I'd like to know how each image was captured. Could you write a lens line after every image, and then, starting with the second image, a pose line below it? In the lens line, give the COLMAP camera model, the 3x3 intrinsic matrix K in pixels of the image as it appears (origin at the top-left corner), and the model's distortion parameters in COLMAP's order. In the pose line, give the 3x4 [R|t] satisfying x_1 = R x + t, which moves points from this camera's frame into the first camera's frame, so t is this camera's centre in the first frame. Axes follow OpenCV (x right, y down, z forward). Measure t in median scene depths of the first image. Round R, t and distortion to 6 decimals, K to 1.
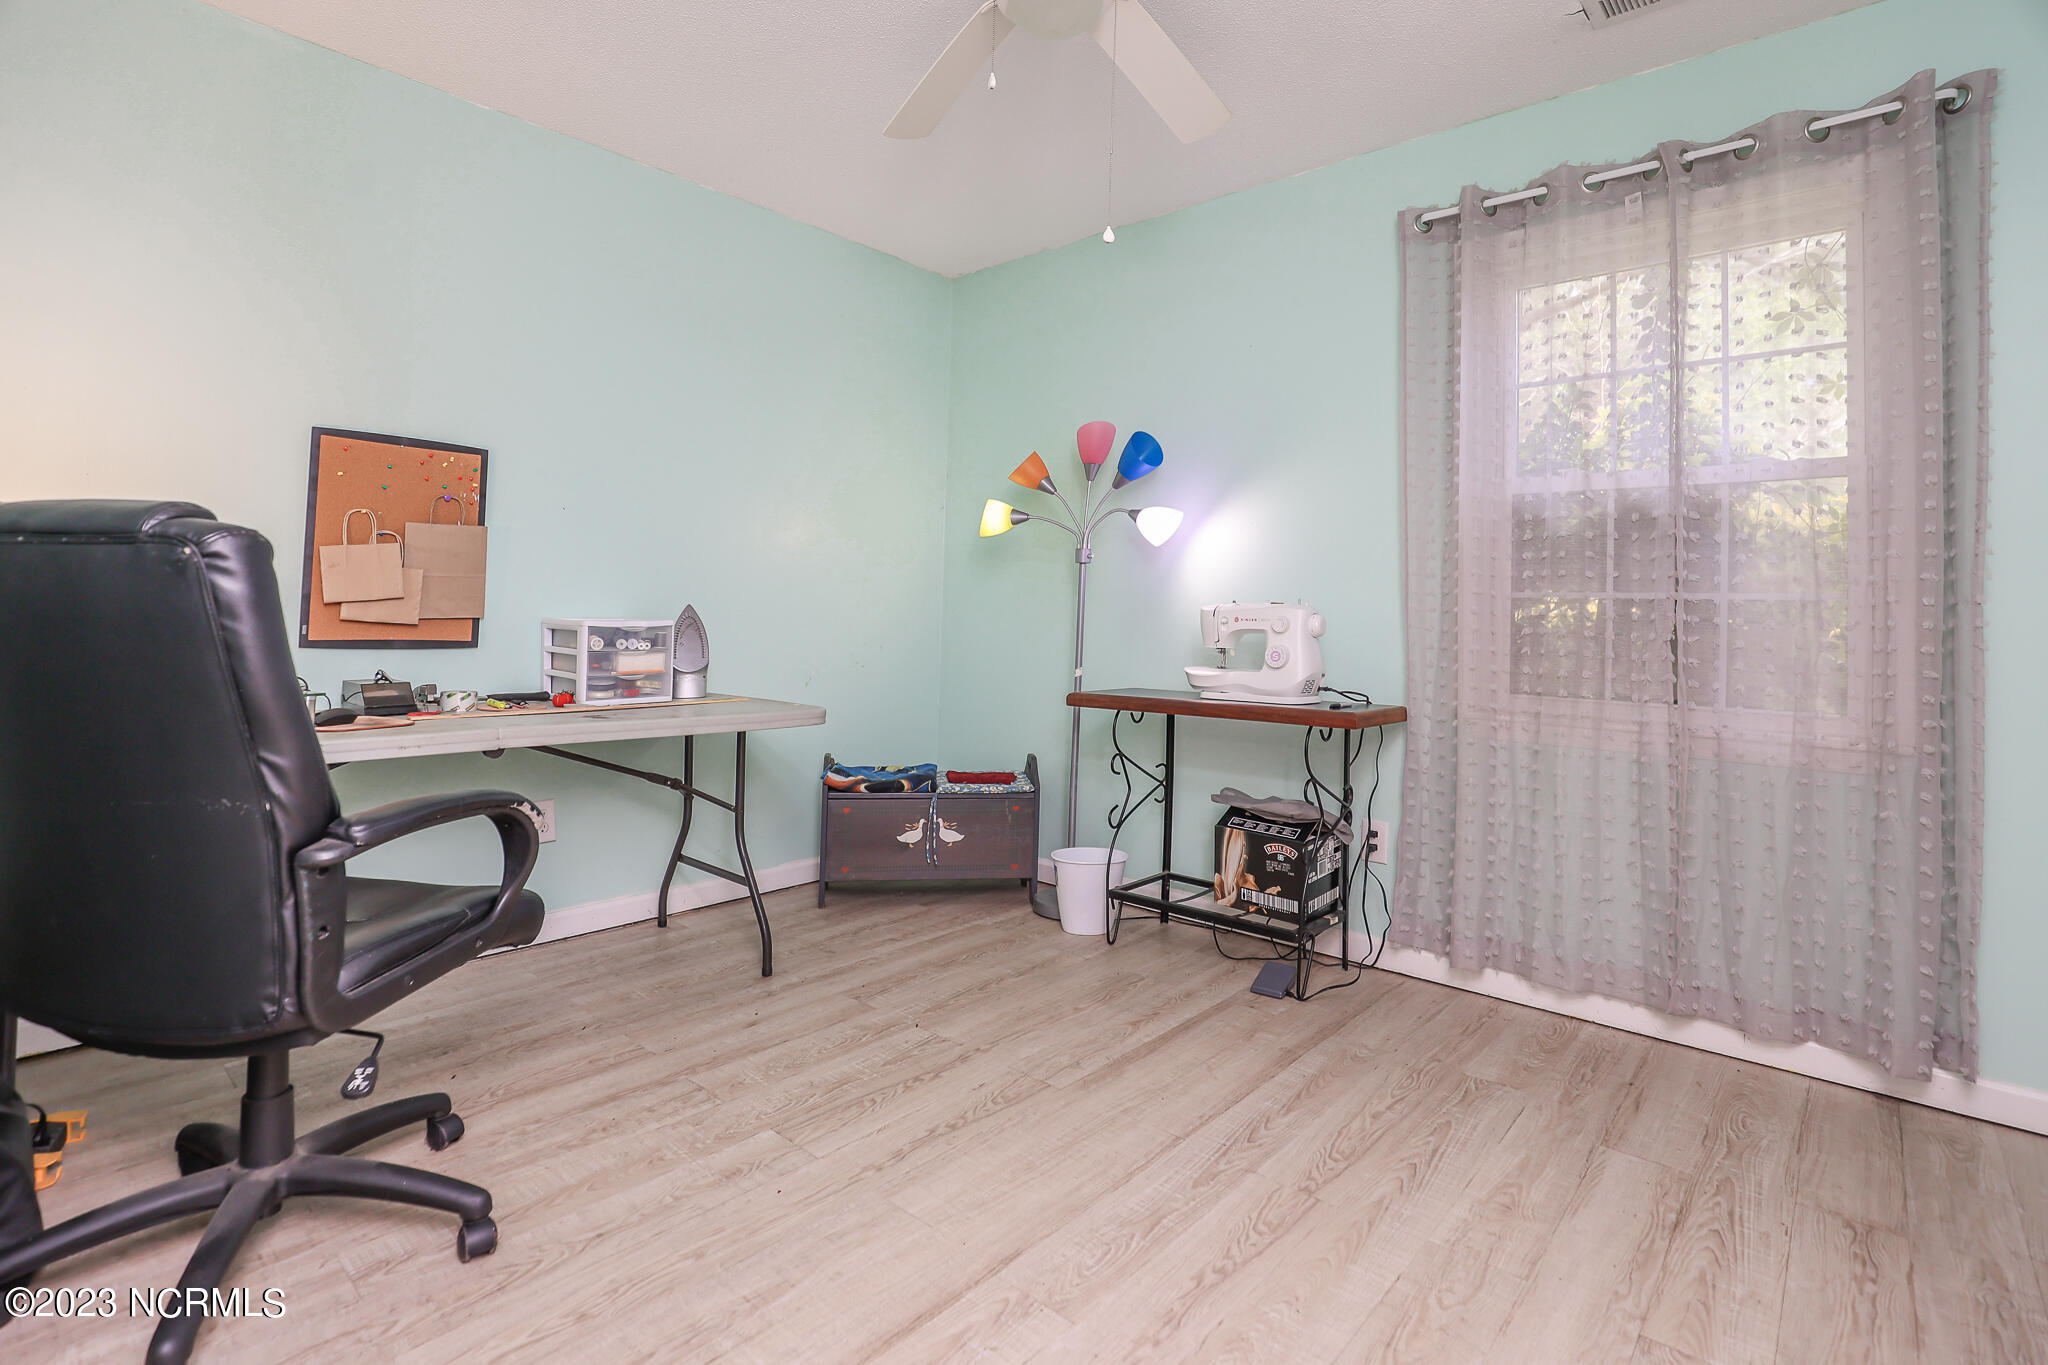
lens RADIAL K [[990.2, 0, 970.1], [0, 990.2, 653.4], [0, 0, 1]] dist [-0.022448, 0.000578]
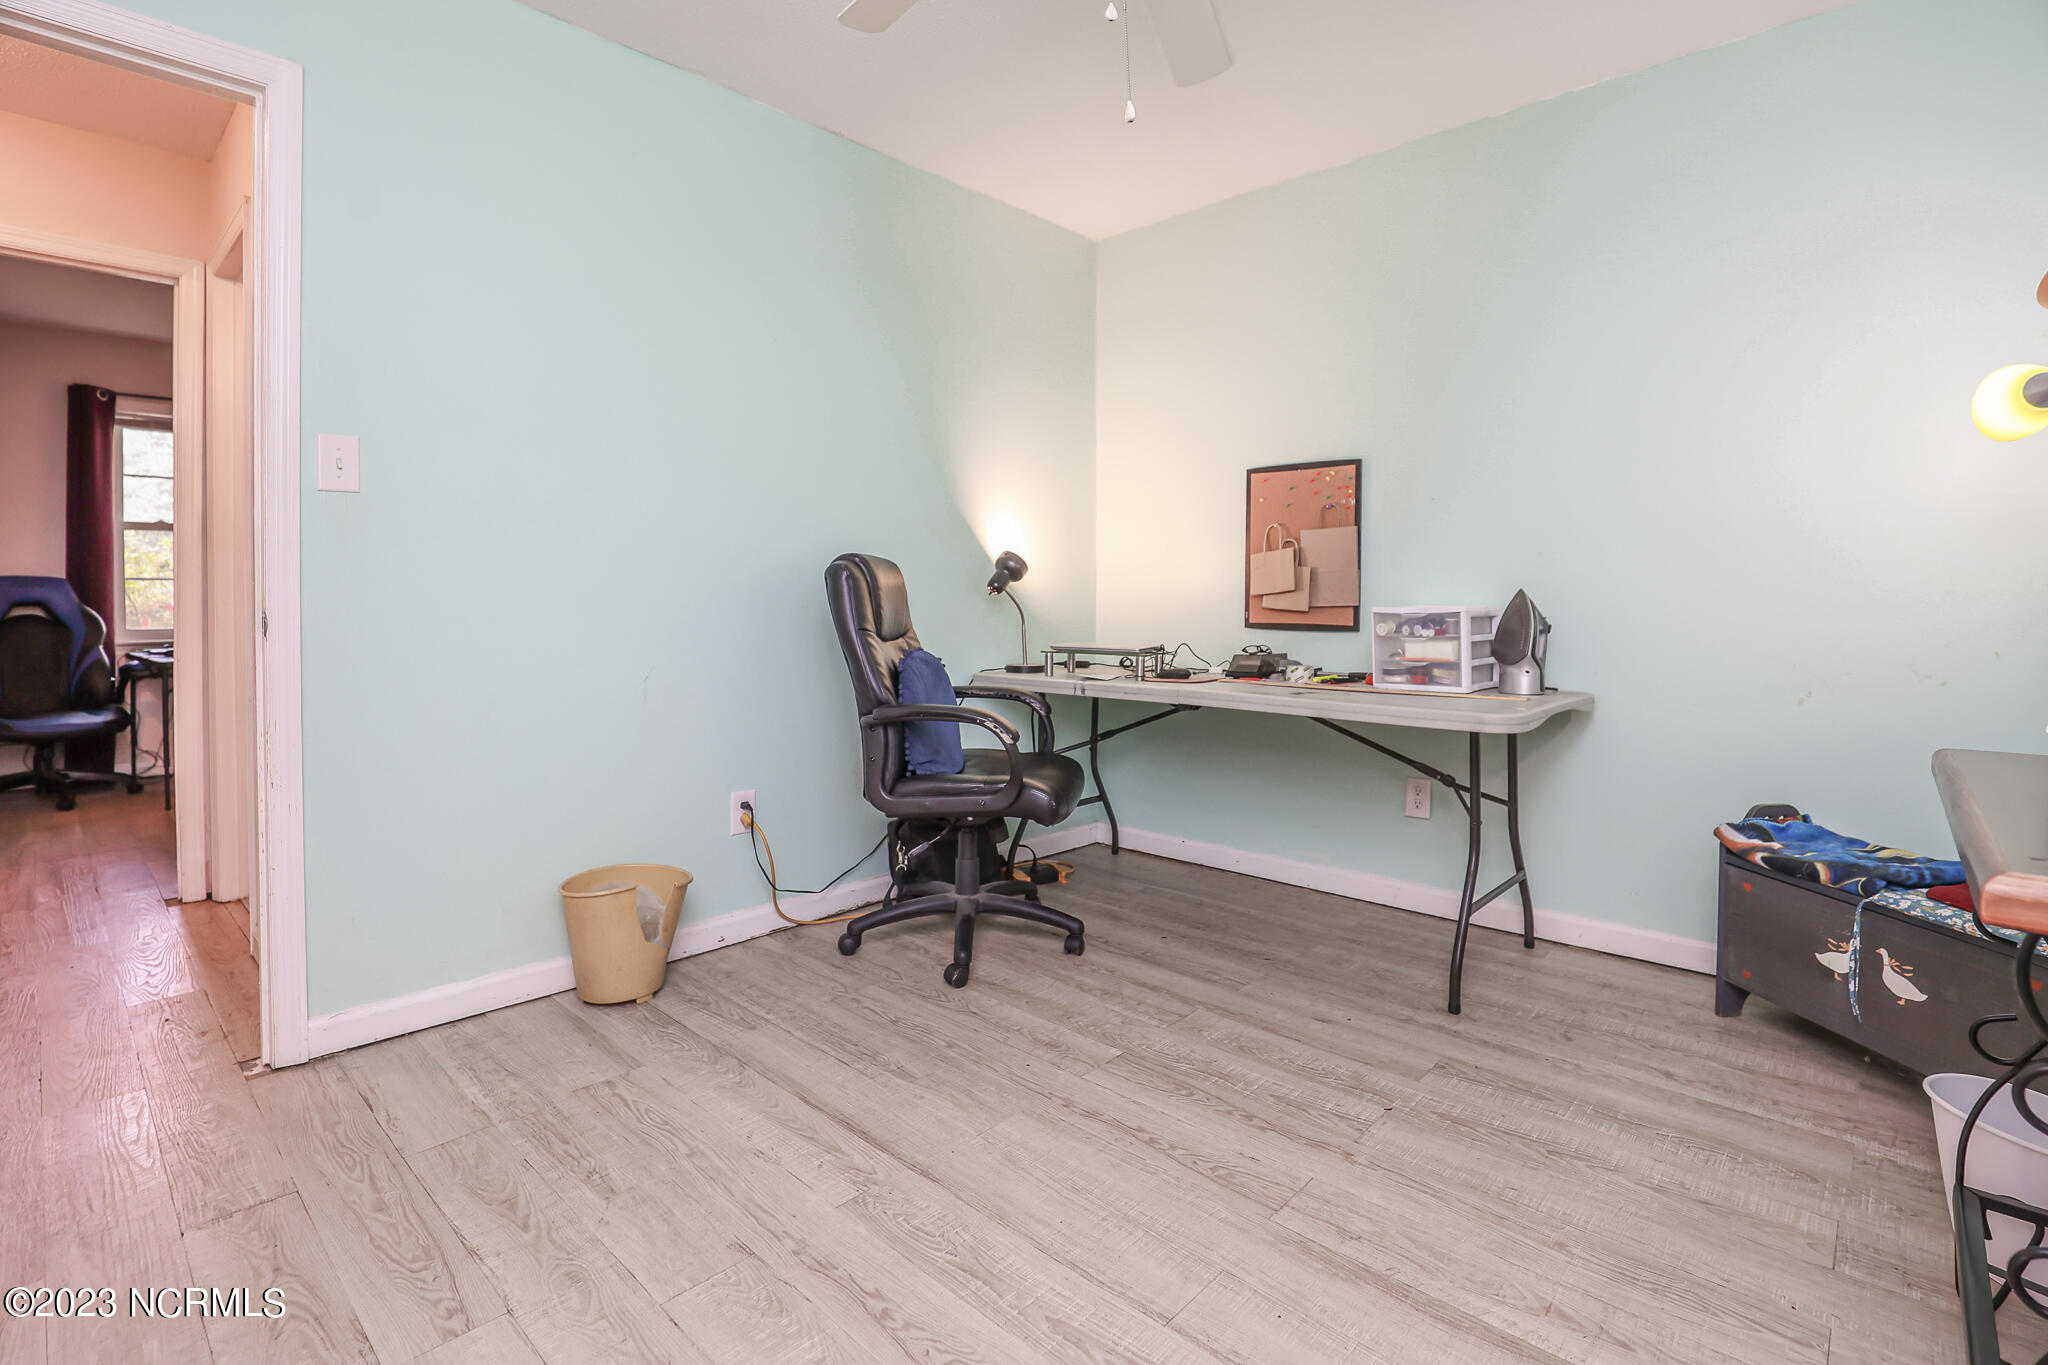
lens RADIAL K [[943.4, 0, 1043.1], [0, 943.4, 666.2], [0, 0, 1]] dist [-0.022405, 0.000068]
pose [[0.015966, 0.050906, -0.998576, 0.753697], [-0.035275, 0.998110, 0.050319, -0.009890], [0.999250, 0.034421, 0.017731, 0.770676]]
